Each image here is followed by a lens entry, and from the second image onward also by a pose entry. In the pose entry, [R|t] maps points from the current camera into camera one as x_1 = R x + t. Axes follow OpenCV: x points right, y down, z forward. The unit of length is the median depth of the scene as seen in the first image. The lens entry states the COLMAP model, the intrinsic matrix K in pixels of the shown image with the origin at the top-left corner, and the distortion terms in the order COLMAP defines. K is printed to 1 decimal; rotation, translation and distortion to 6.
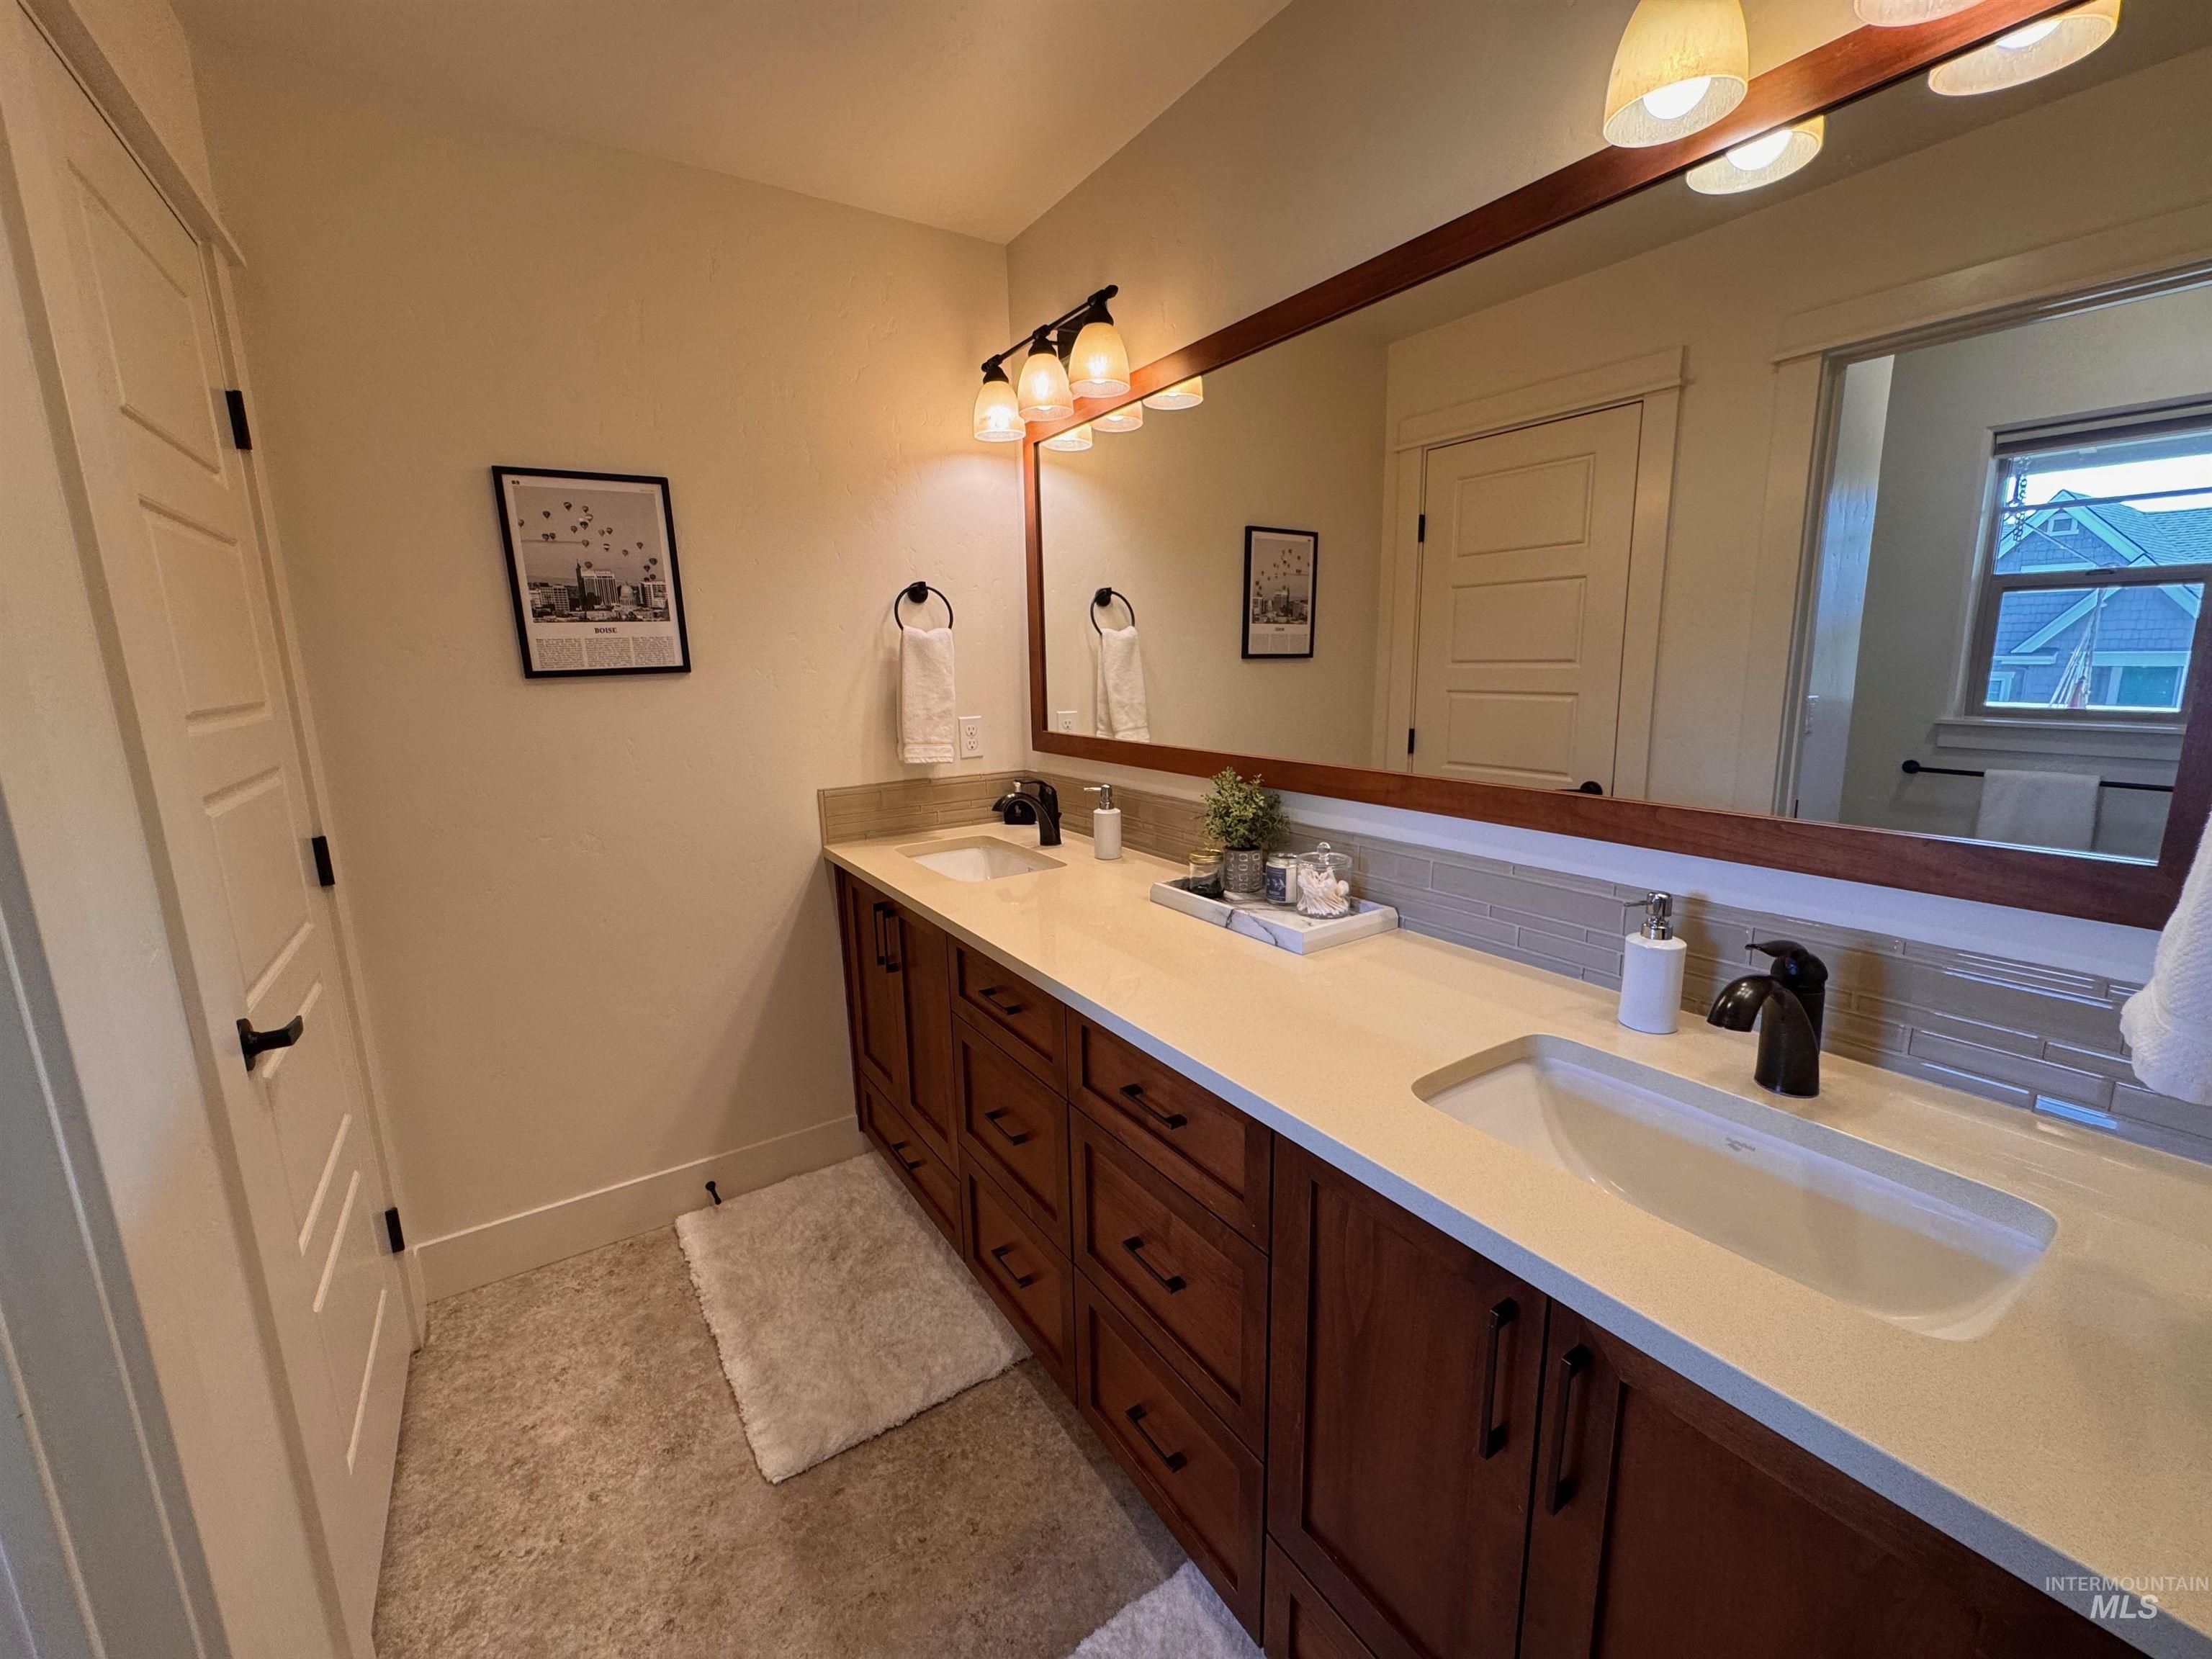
lens RADIAL K [[898.8, 0, 1106.8], [0, 898.8, 832.3], [0, 0, 1]] dist [-0.001876, -0.000601]
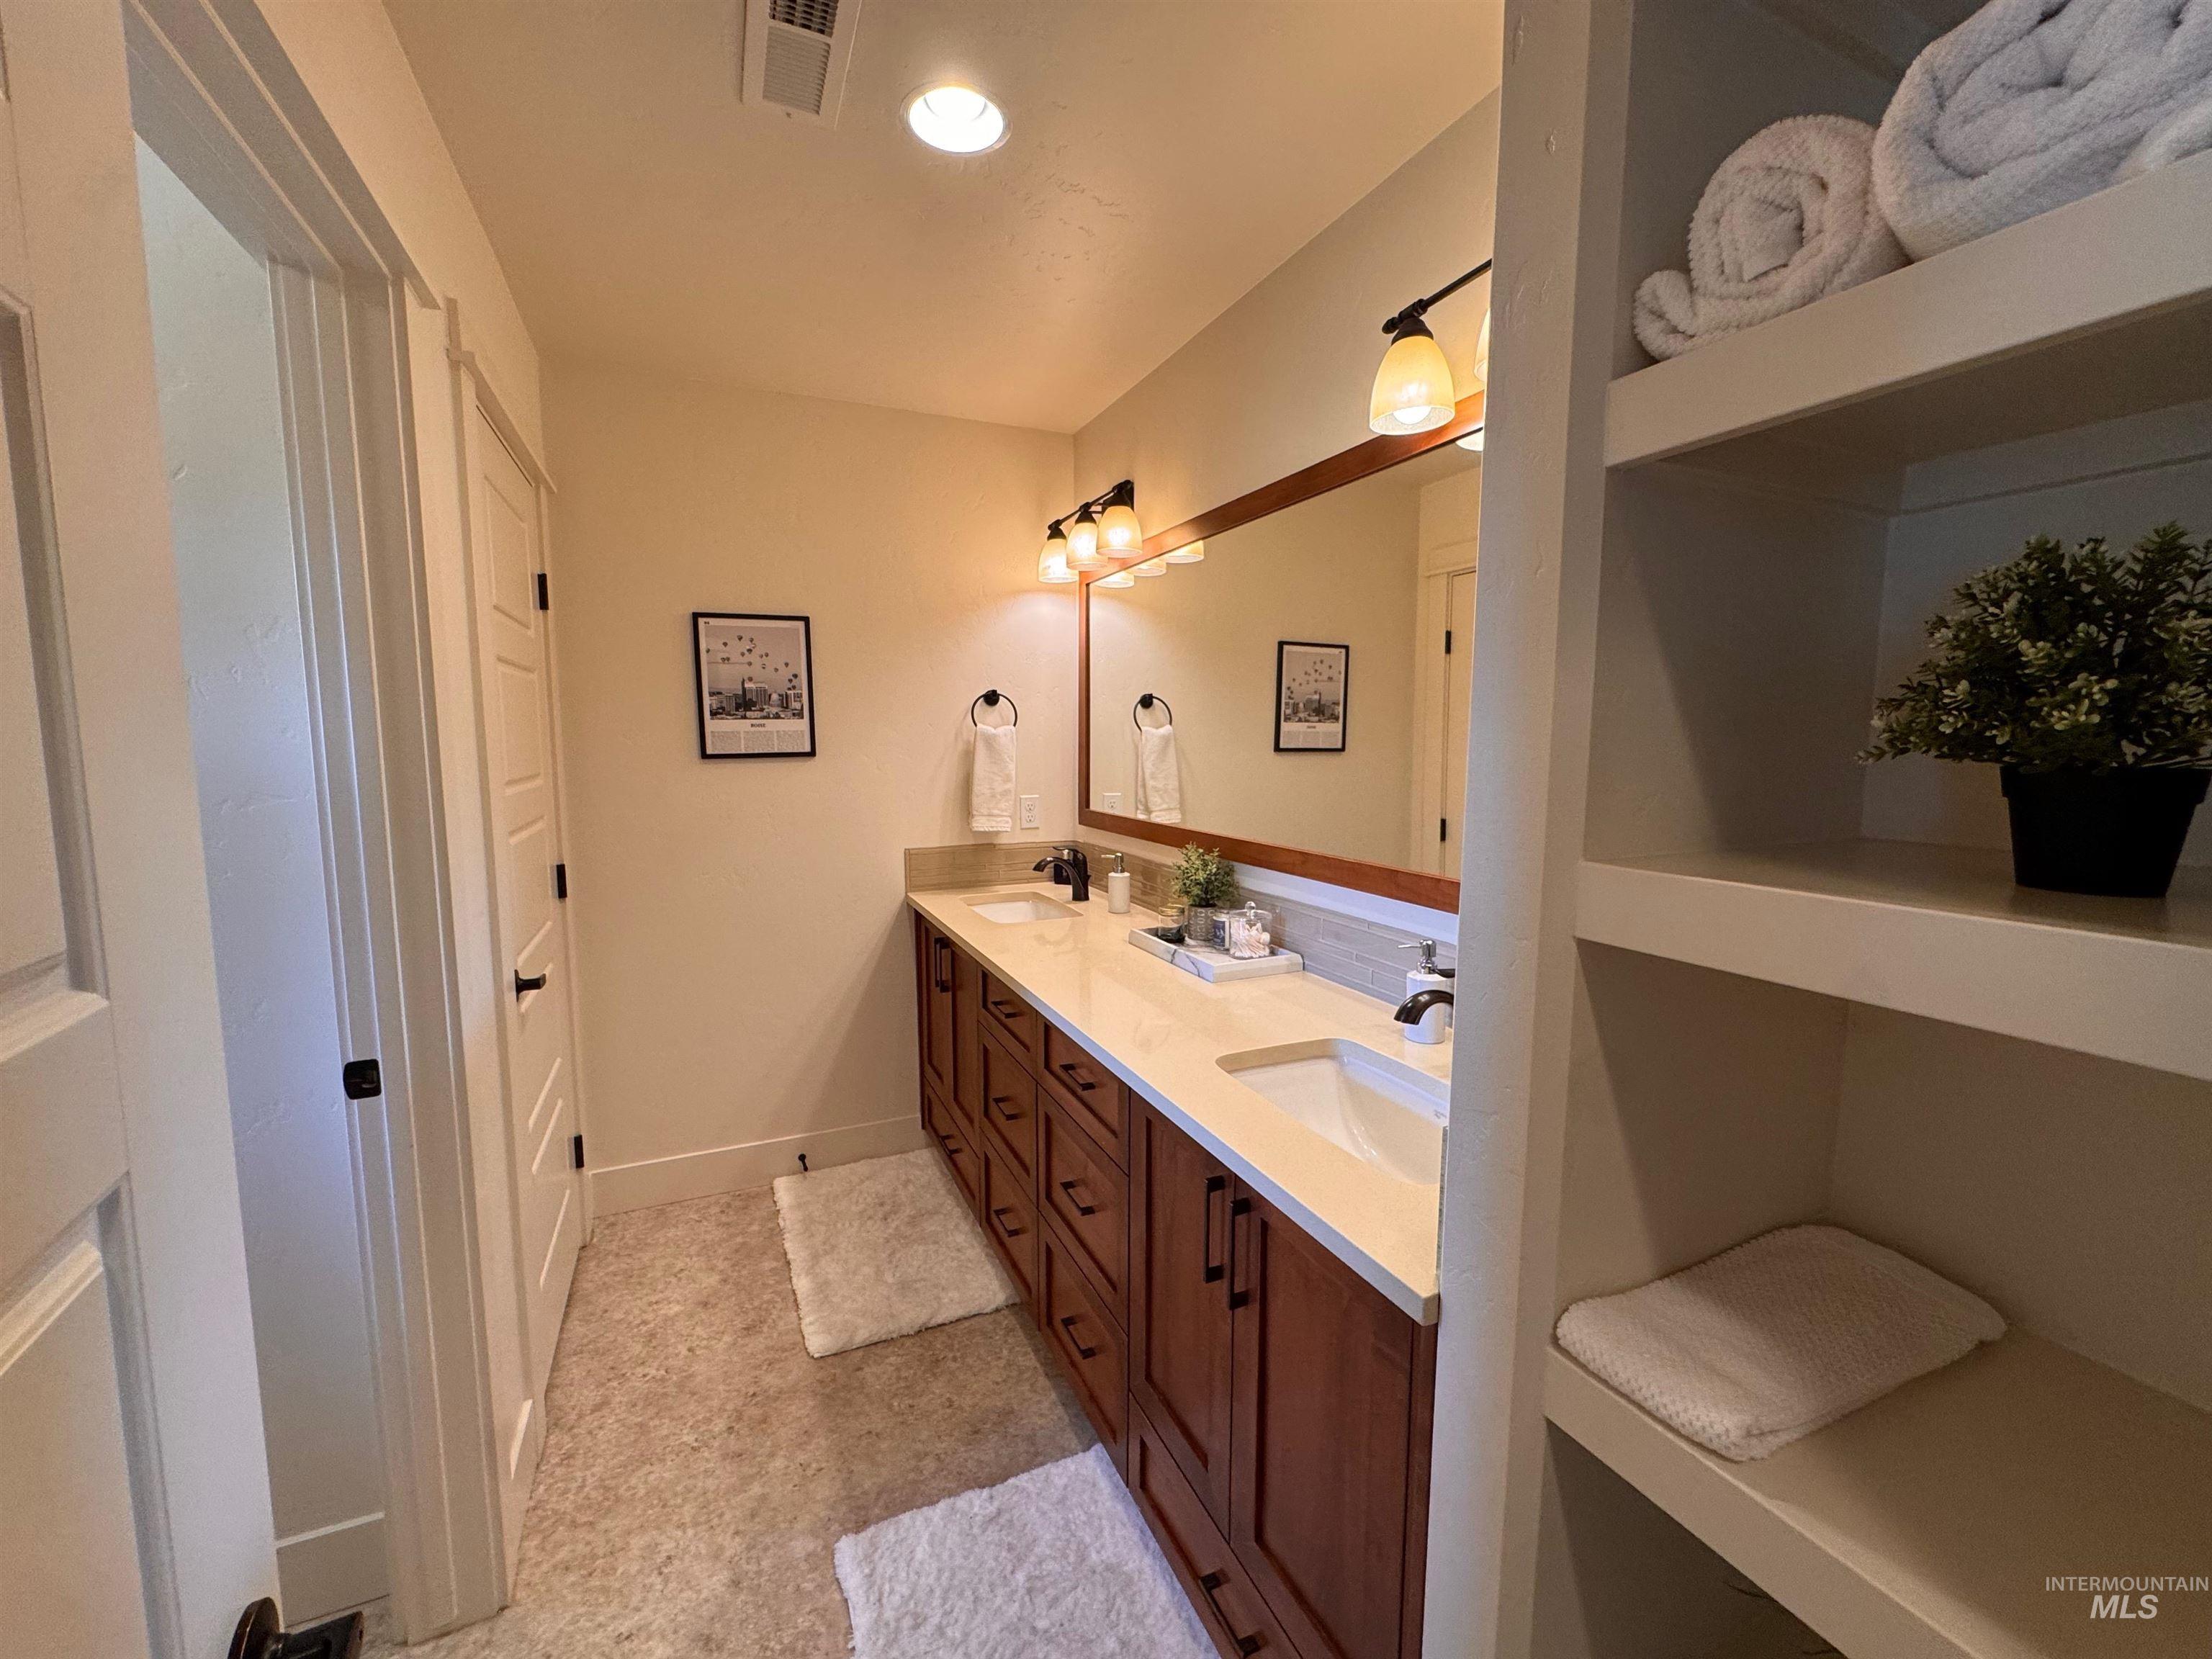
lens RADIAL K [[898.8, 0, 1101.9], [0, 898.8, 829.7], [0, 0, 1]] dist [-0.001876, -0.000601]
pose [[0.986457, 0.037349, -0.159712, 0.198290], [-0.051172, 0.995207, -0.083333, 0.022754], [0.155834, 0.090377, 0.983640, -0.272103]]
